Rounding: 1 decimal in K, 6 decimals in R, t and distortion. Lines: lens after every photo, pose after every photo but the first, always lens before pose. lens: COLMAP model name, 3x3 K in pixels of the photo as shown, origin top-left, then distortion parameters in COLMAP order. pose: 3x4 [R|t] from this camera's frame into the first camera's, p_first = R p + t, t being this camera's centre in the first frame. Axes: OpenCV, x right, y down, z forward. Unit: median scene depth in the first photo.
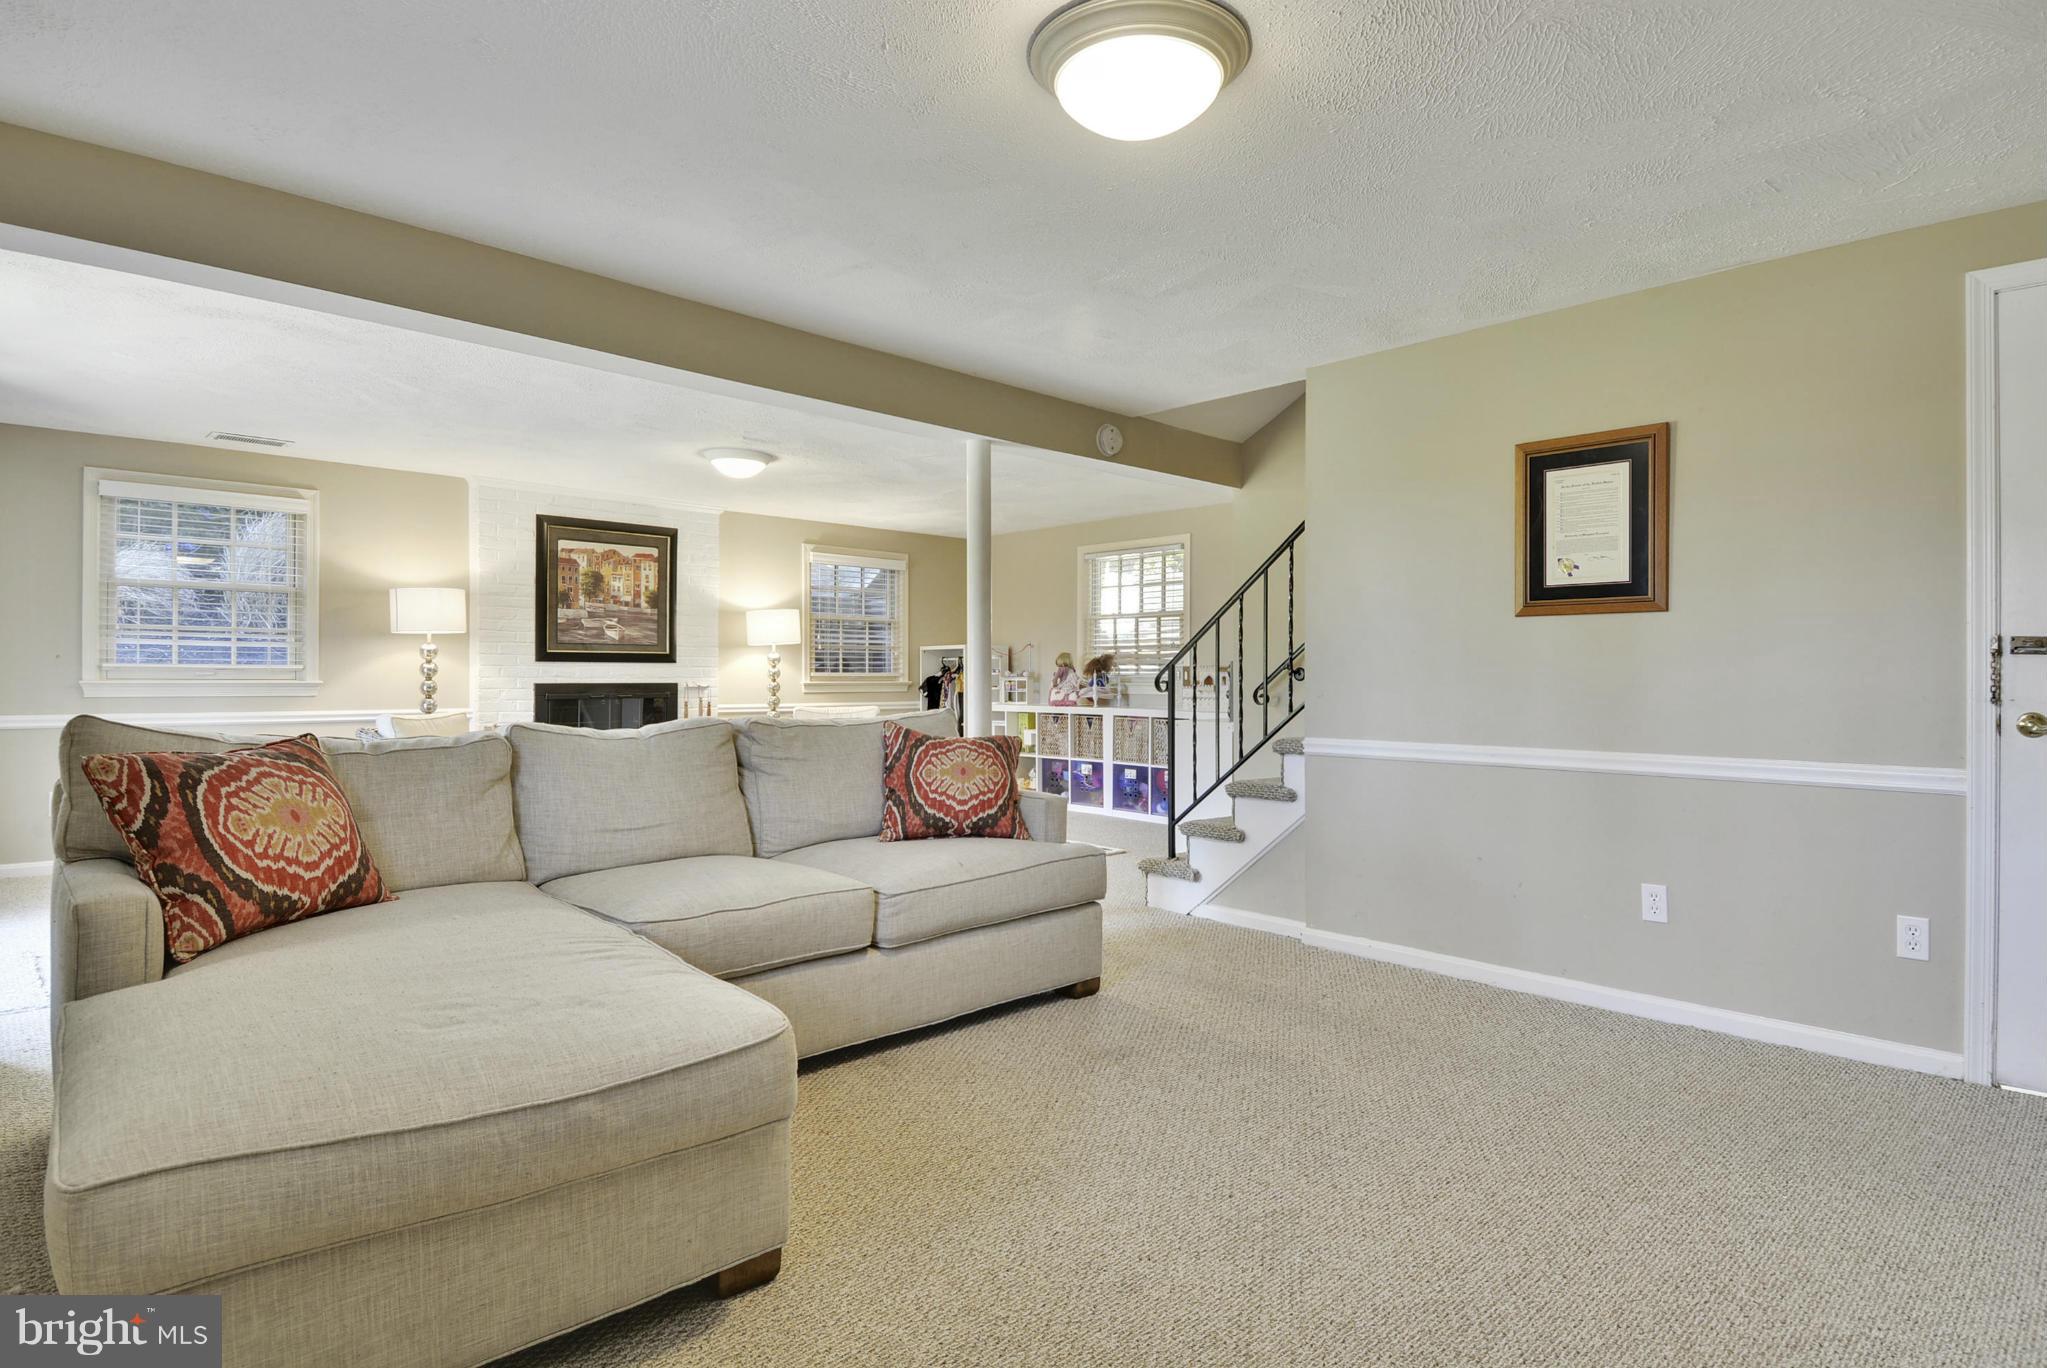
lens RADIAL K [[1090.5, 0, 1024.5], [0, 1090.5, 675.1], [0, 0, 1]] dist [0.037786, 0.000707]
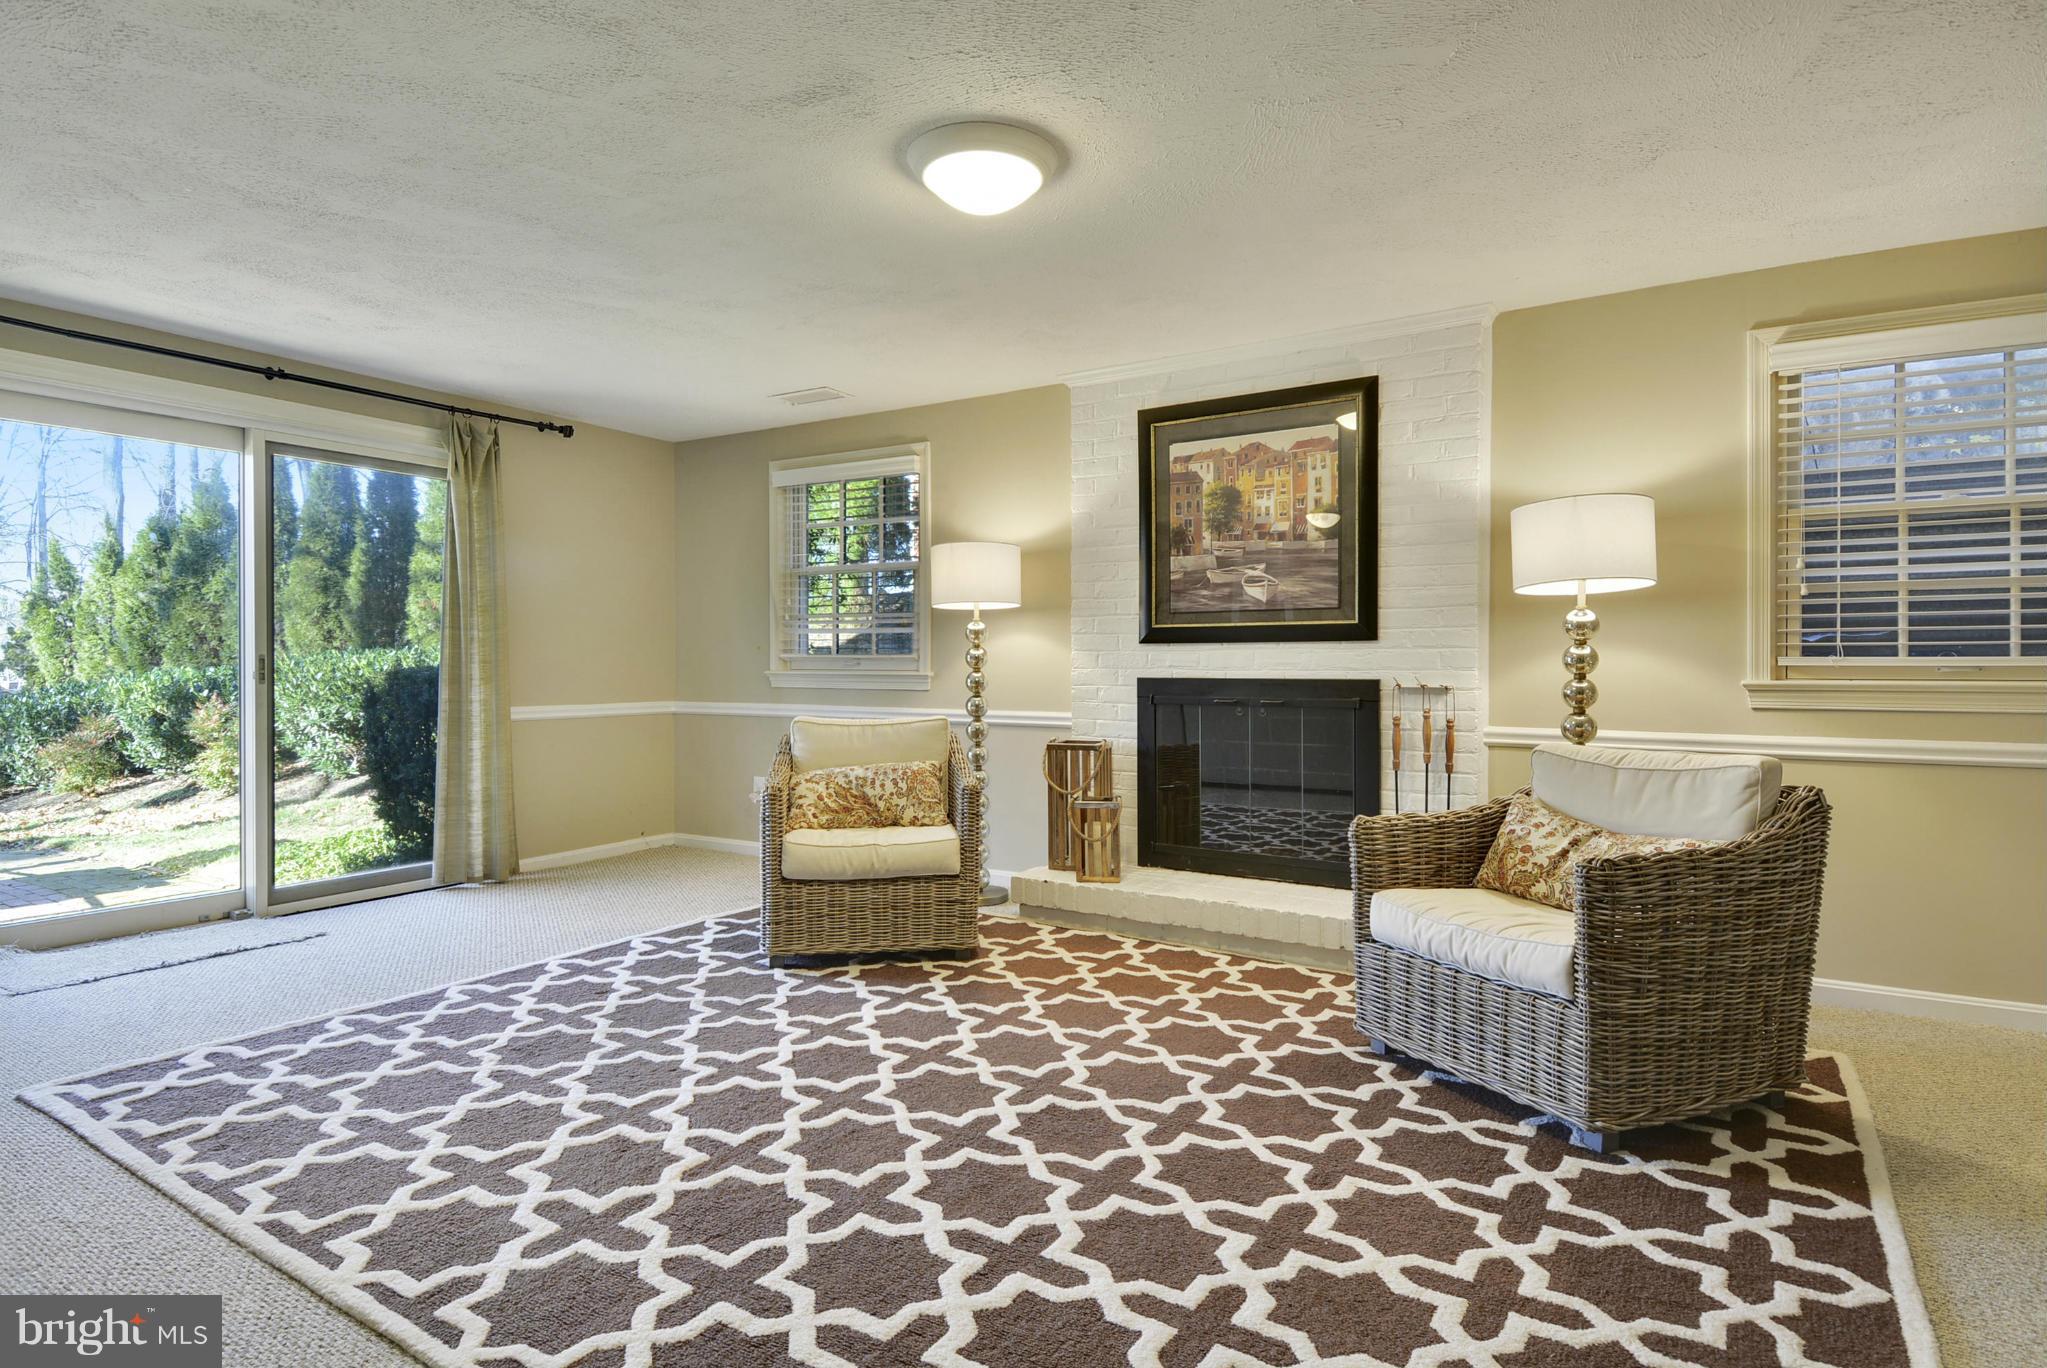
lens RADIAL K [[1090.5, 0, 1025.7], [0, 1090.5, 679.6], [0, 0, 1]] dist [0.037786, 0.000707]
pose [[0.230494, 0.004317, -0.973064, 0.147924], [-0.004701, 0.999983, 0.003323, 0.006362], [0.973062, 0.003808, 0.230511, 0.757797]]
